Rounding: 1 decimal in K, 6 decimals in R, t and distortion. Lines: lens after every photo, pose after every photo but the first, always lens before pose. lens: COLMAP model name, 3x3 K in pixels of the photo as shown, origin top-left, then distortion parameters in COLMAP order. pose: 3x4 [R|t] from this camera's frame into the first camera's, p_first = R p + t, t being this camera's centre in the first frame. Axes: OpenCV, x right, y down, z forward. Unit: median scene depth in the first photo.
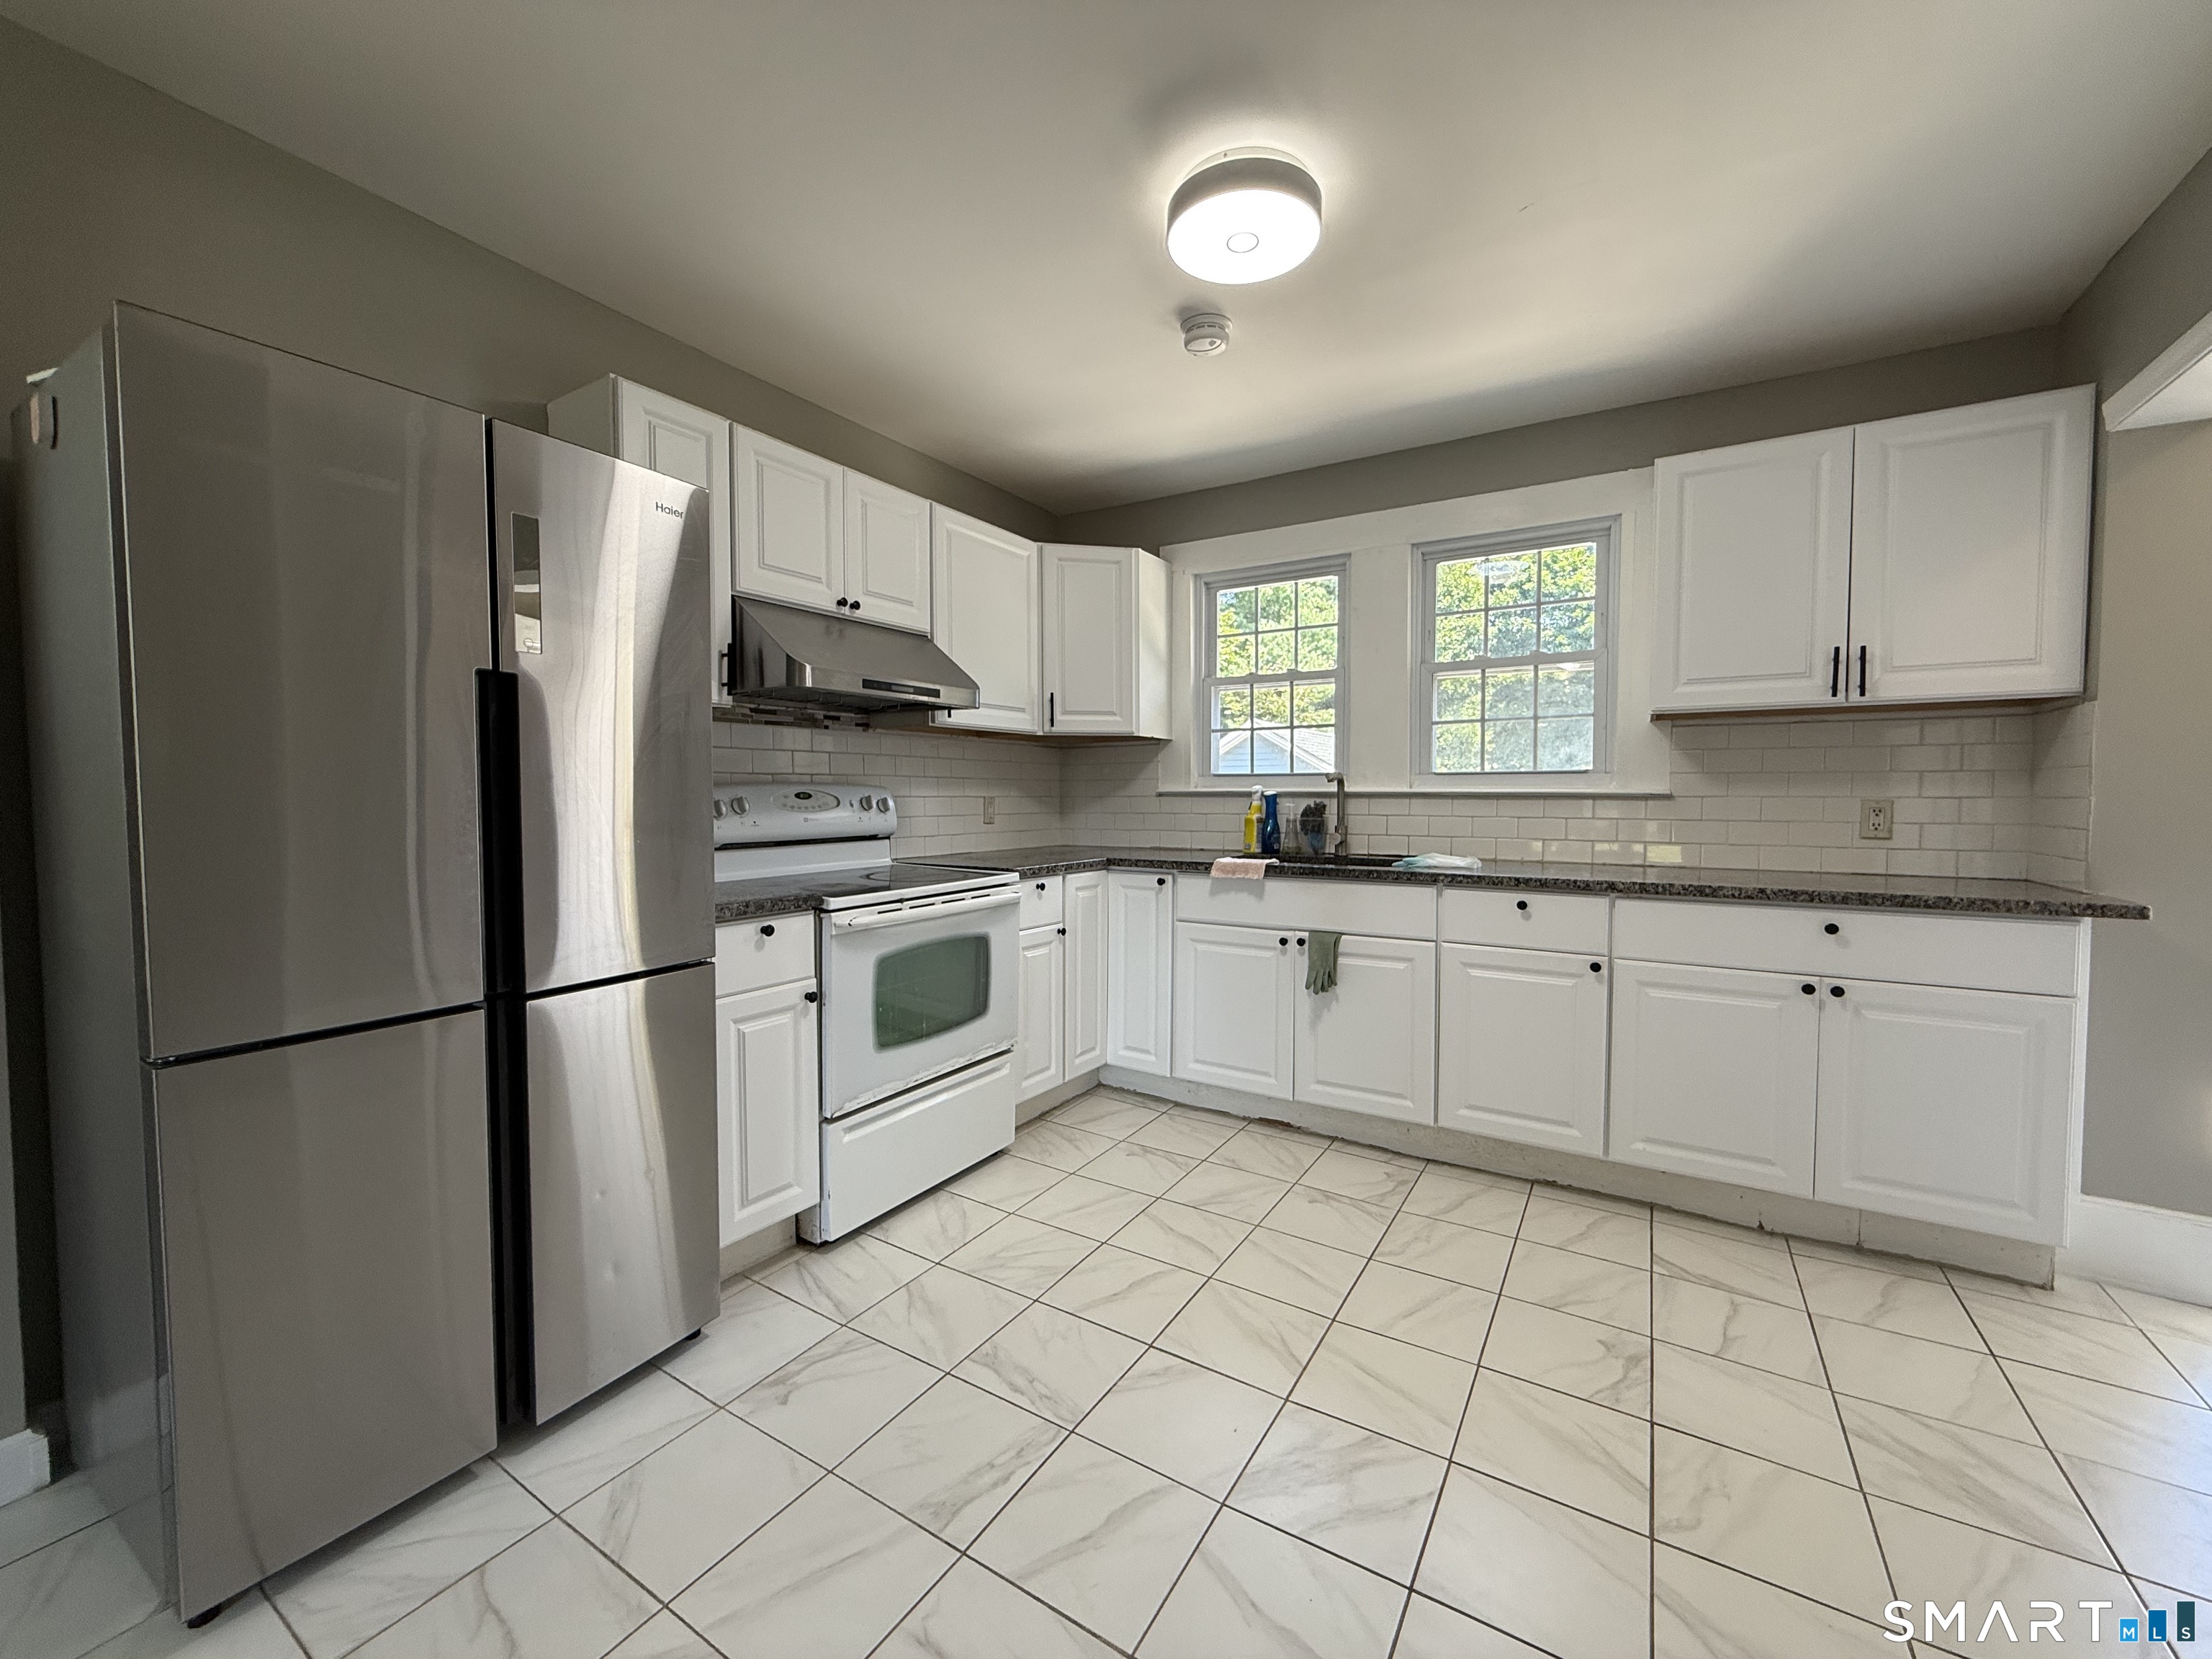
lens RADIAL K [[877.3, 0, 1096.8], [0, 877.3, 825.7], [0, 0, 1]] dist [-0.000145, -0.000105]
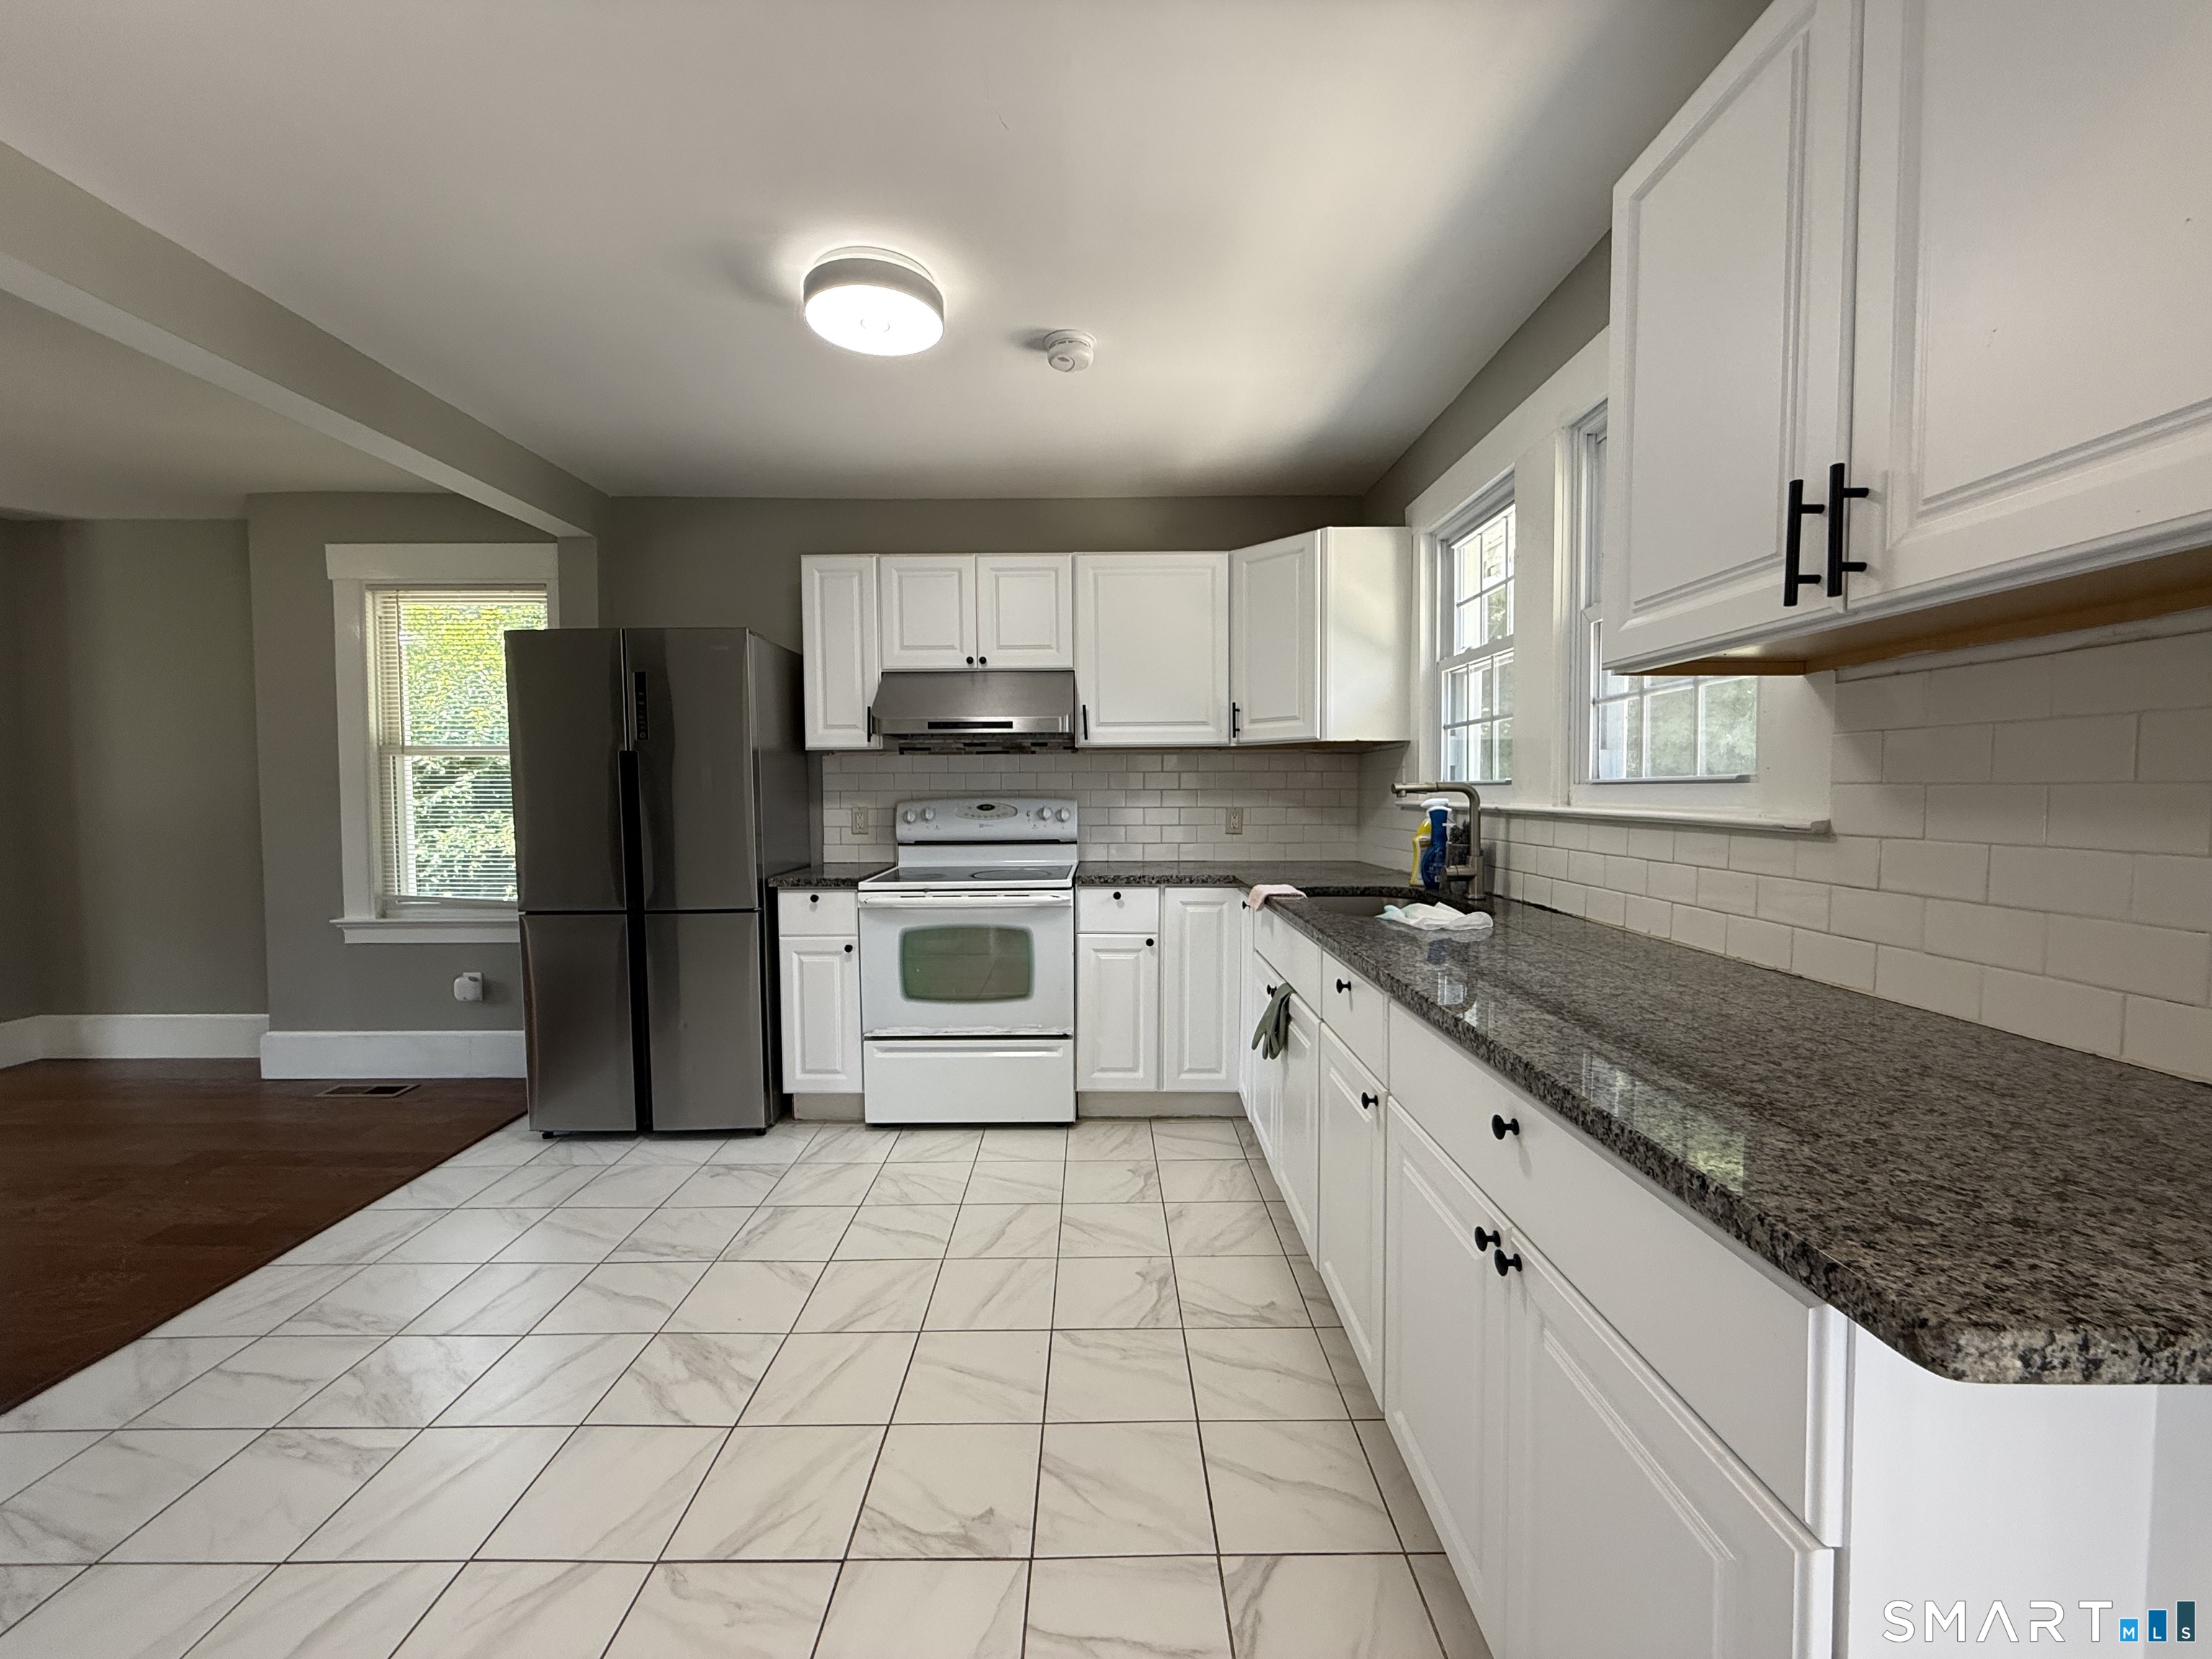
lens RADIAL K [[877.3, 0, 1096.8], [0, 877.3, 825.7], [0, 0, 1]] dist [-0.000145, -0.000105]
pose [[0.534987, 0.030675, -0.844303, 0.894540], [-0.025794, 0.999468, 0.019968, -0.038657], [0.844466, 0.011096, 0.535494, 0.450367]]
